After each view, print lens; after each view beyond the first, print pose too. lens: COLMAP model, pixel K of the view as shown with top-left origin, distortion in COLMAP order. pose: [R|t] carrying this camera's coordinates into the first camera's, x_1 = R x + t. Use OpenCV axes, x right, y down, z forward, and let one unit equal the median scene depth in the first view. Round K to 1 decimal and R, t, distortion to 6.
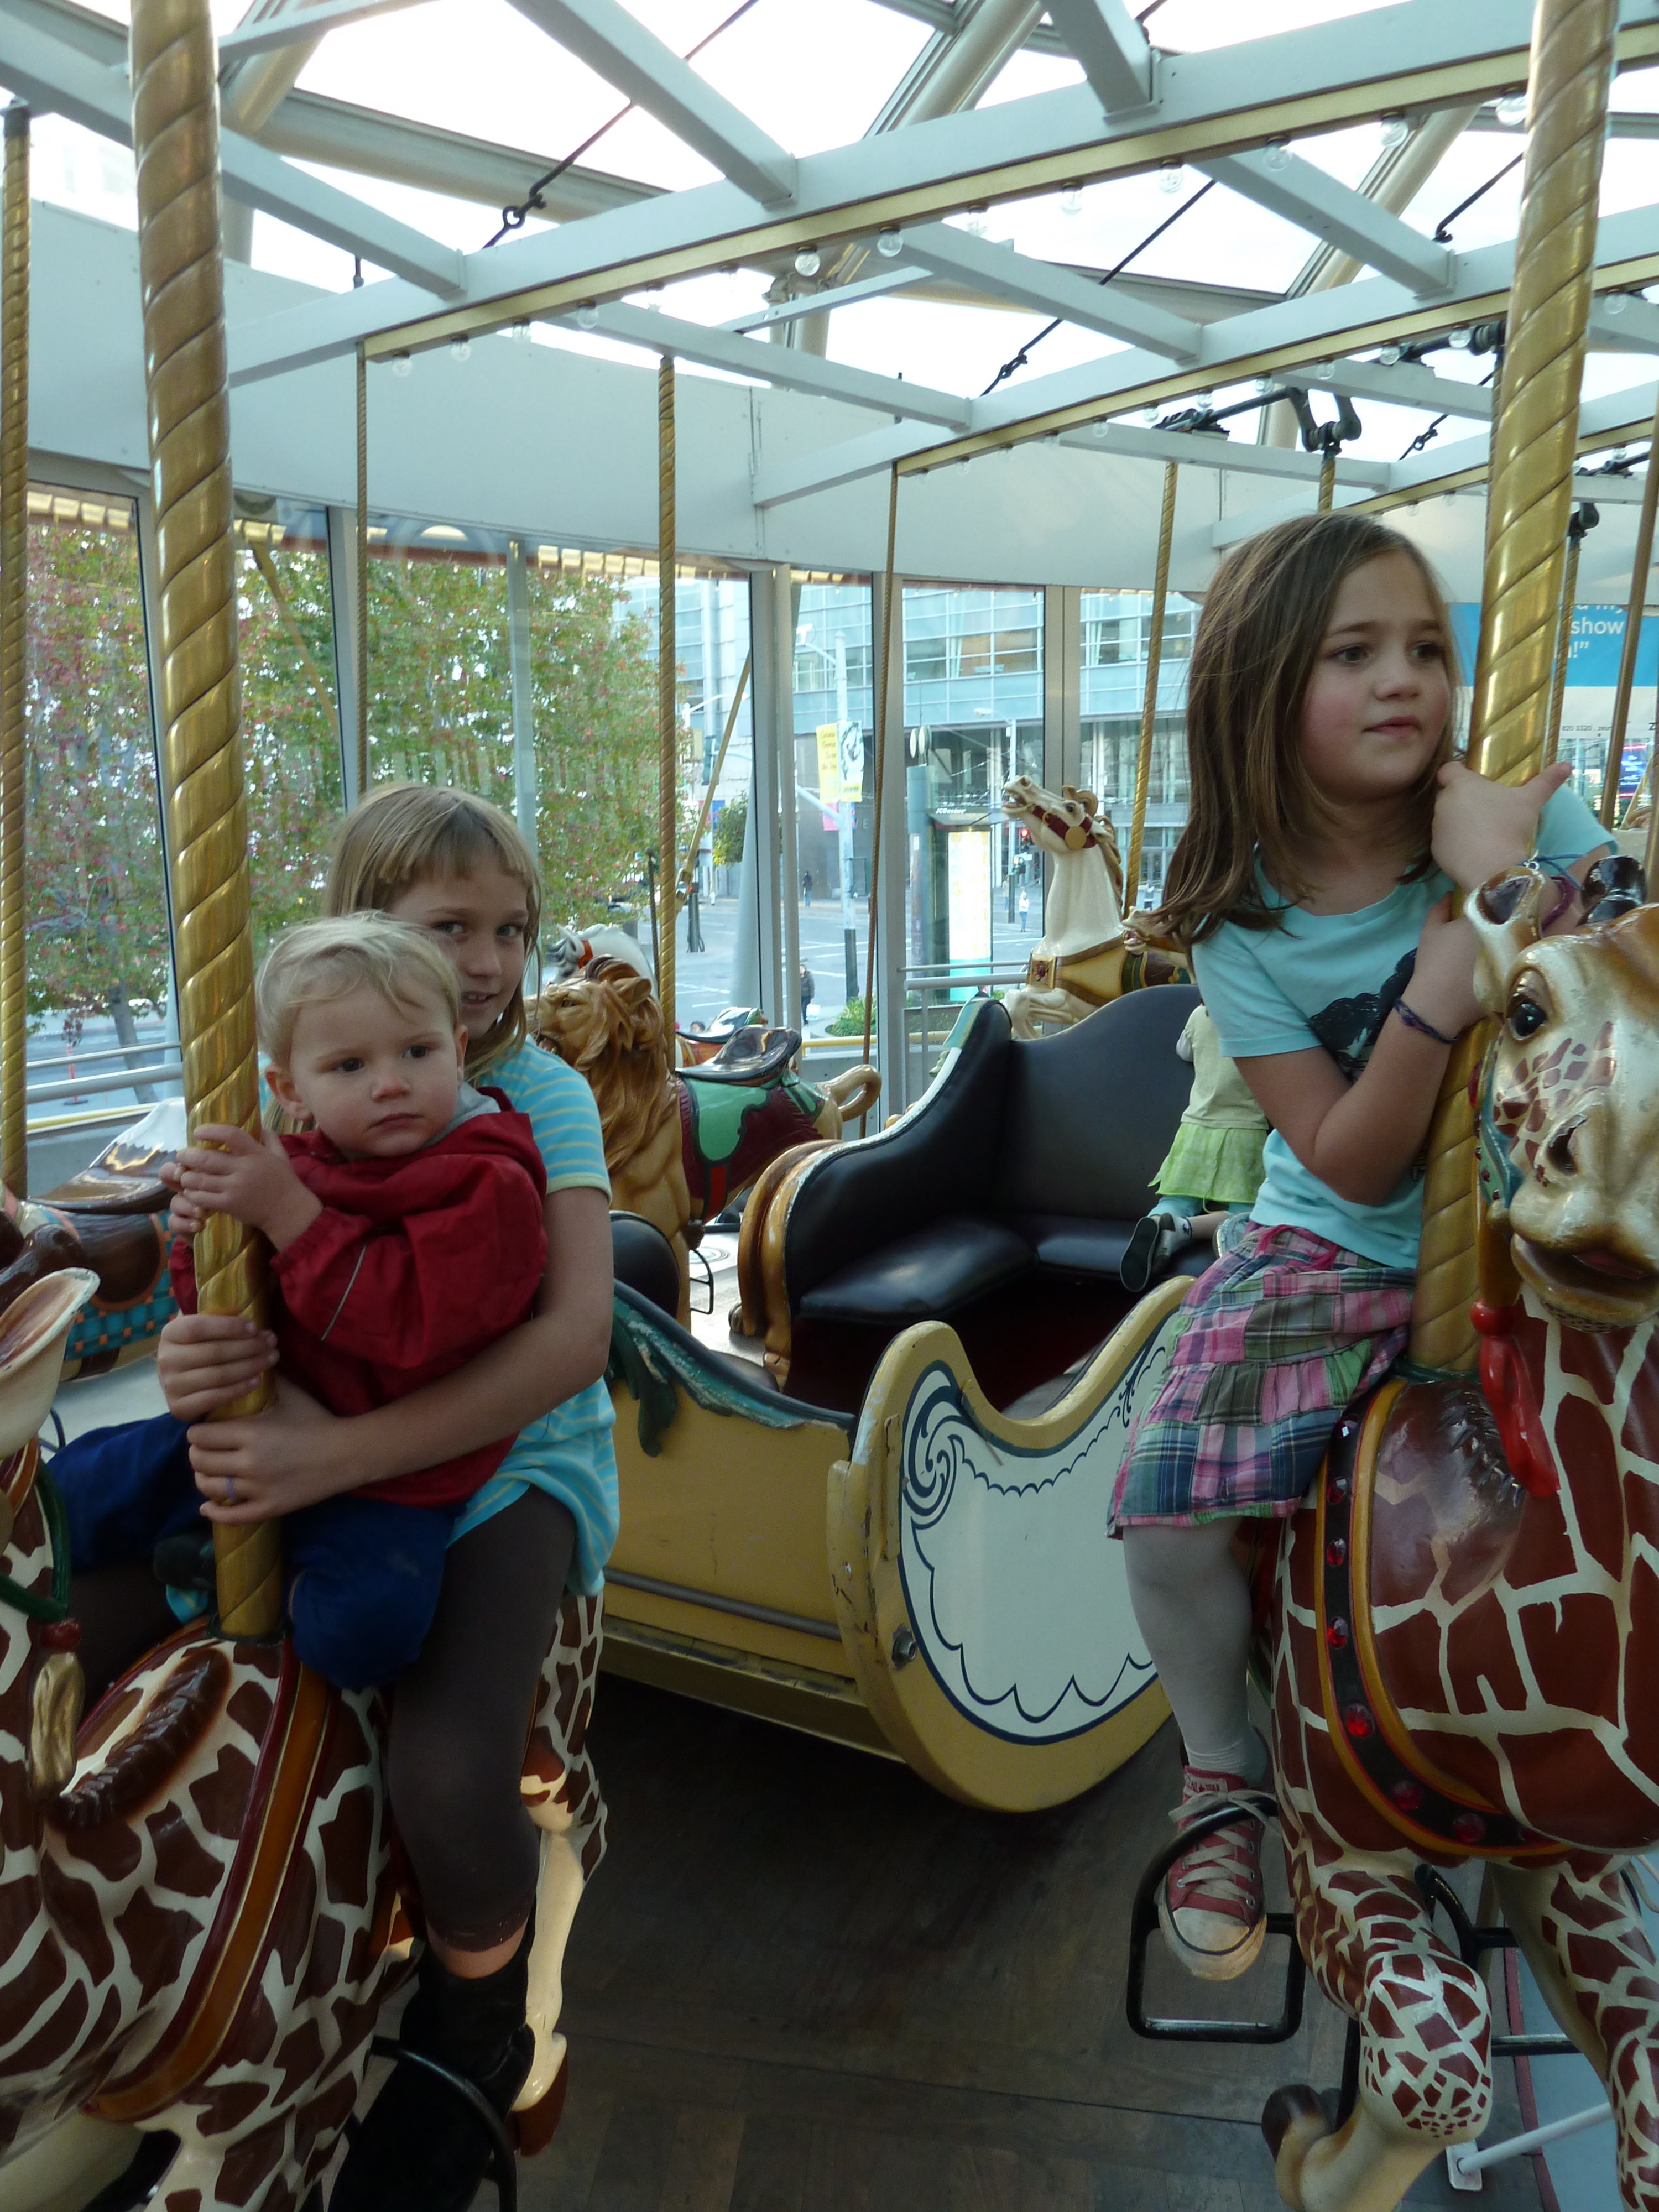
lens RADIAL K [[1627.6, 0, 822.7], [0, 1627.6, 1120.0], [0, 0, 1]] dist [-0.031048, 0.001722]
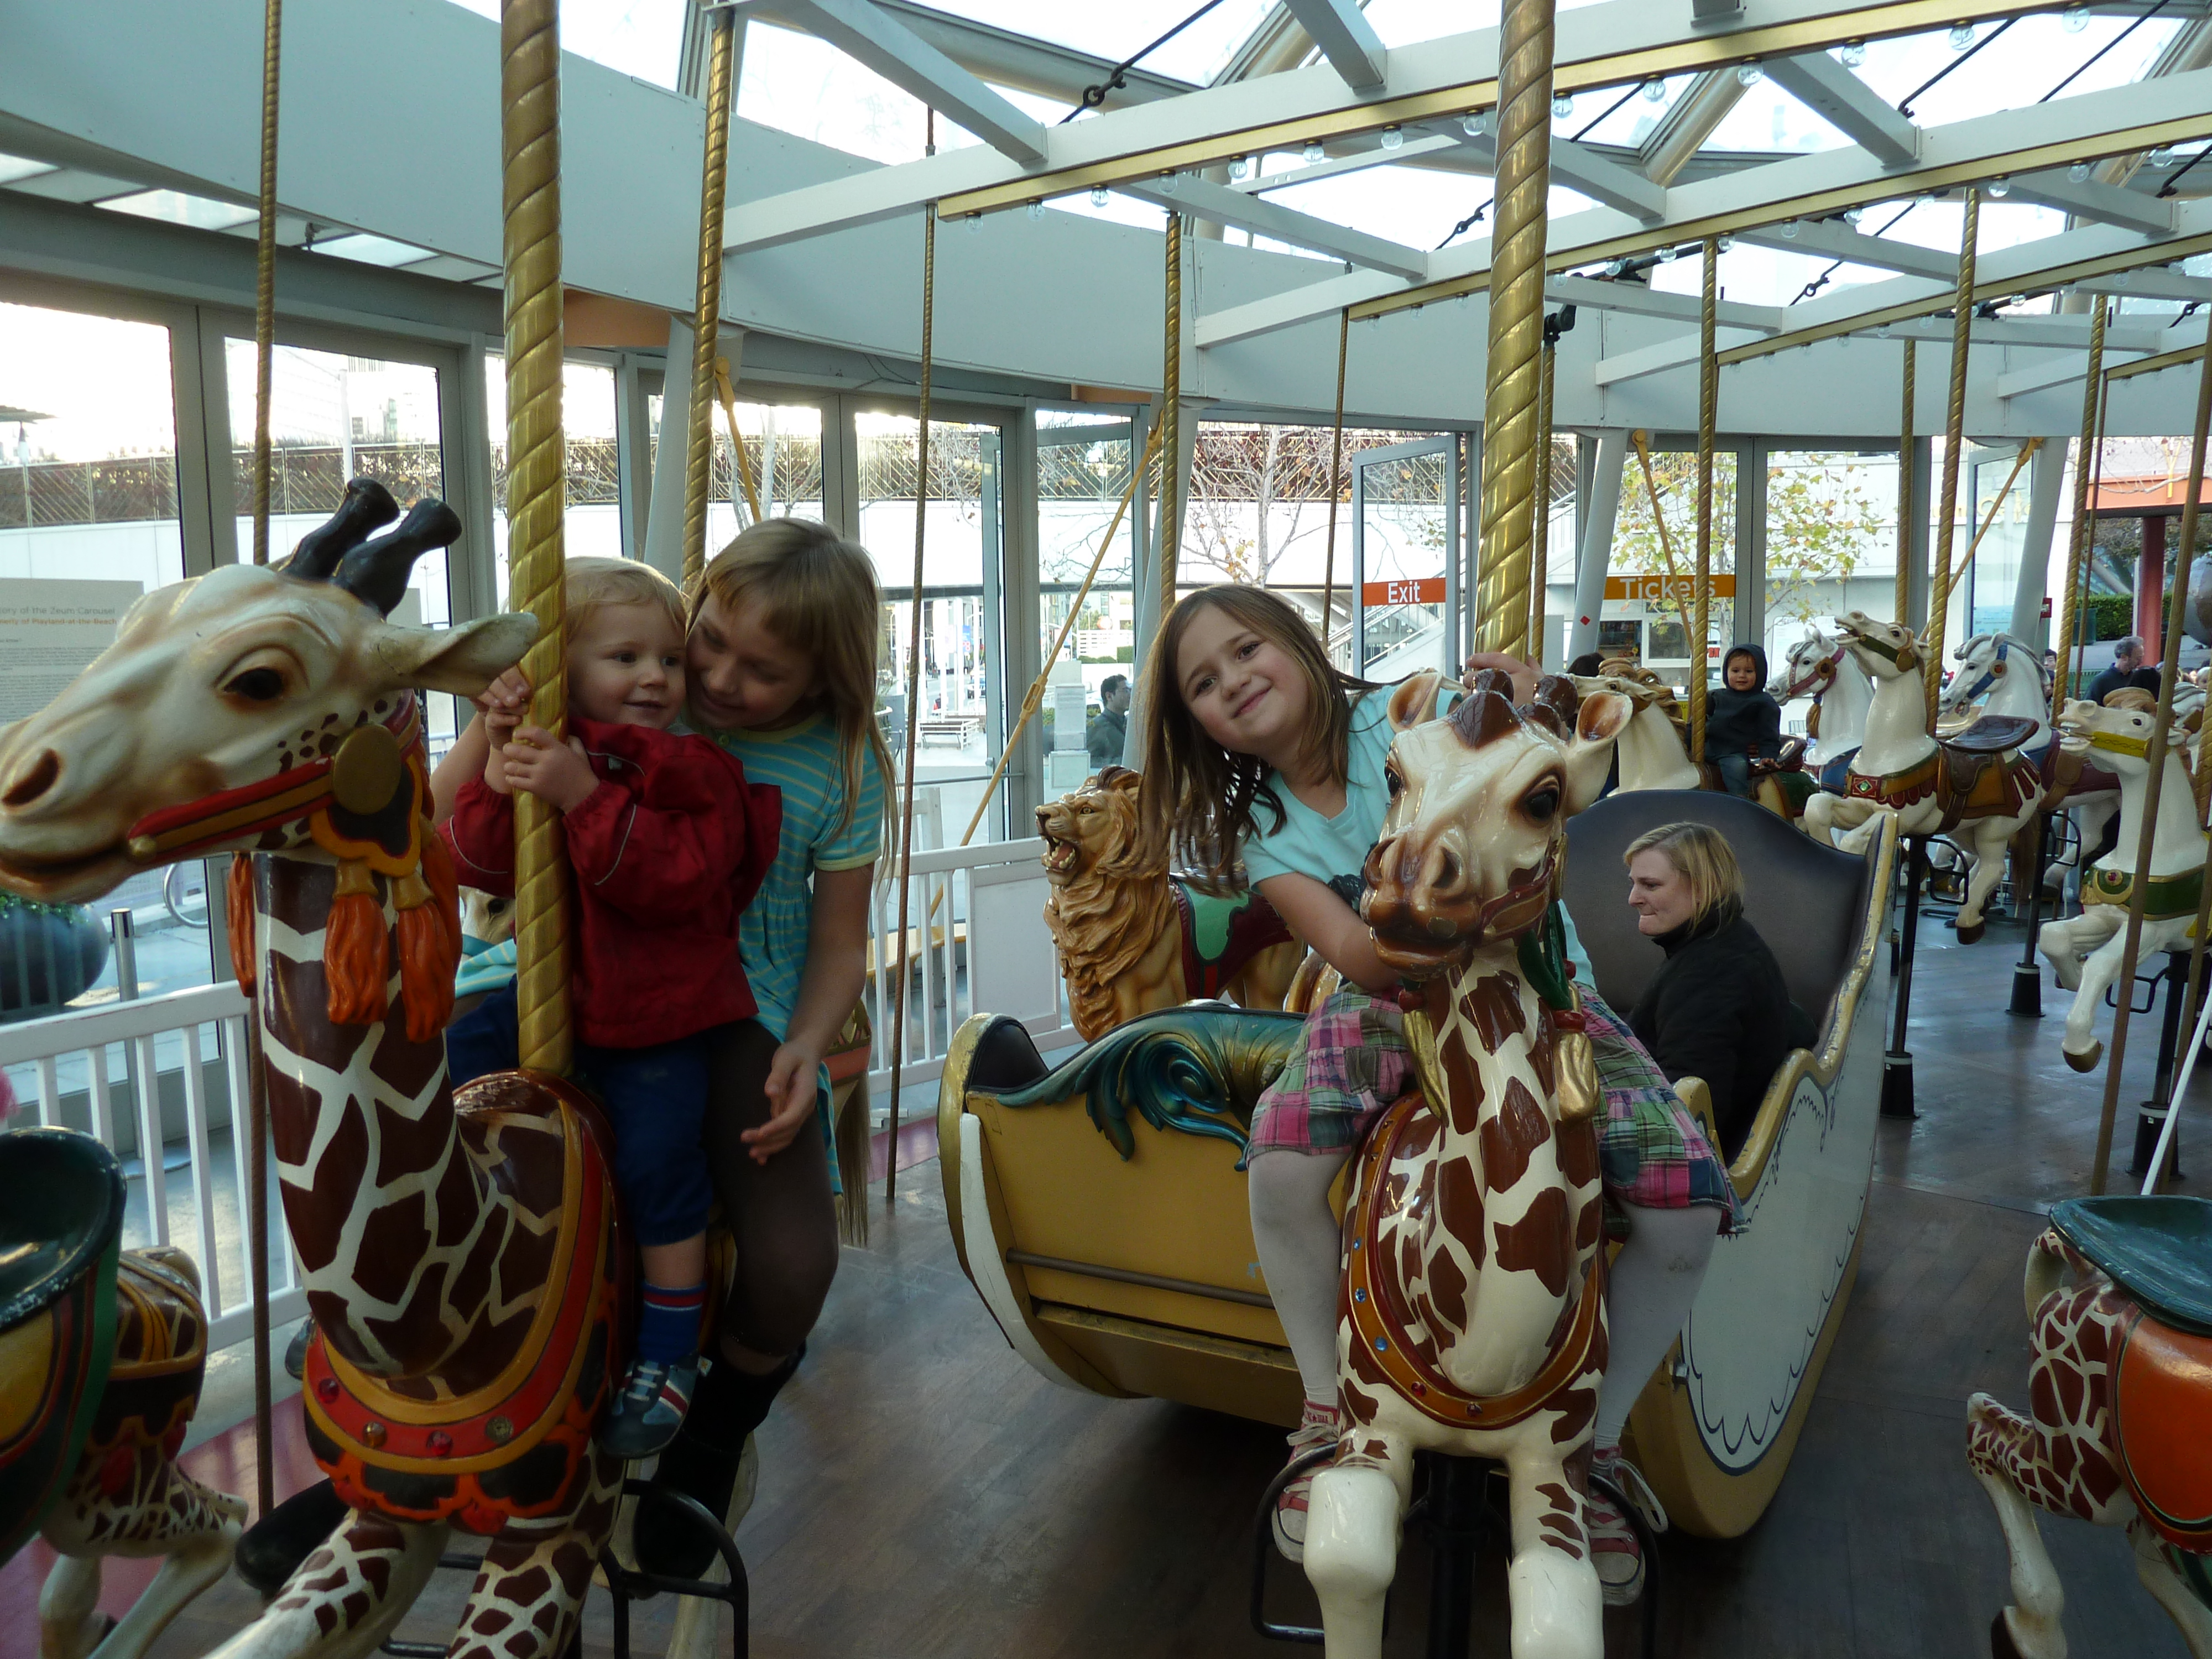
lens RADIAL K [[1627.6, 0, 1089.8], [0, 1627.6, 838.5], [0, 0, 1]] dist [-0.031048, 0.001722]
pose [[0.999987, -0.001357, 0.004895, -0.159562], [0.001659, 0.998072, -0.062052, 0.012182], [-0.004801, 0.062059, 0.998061, -0.057964]]
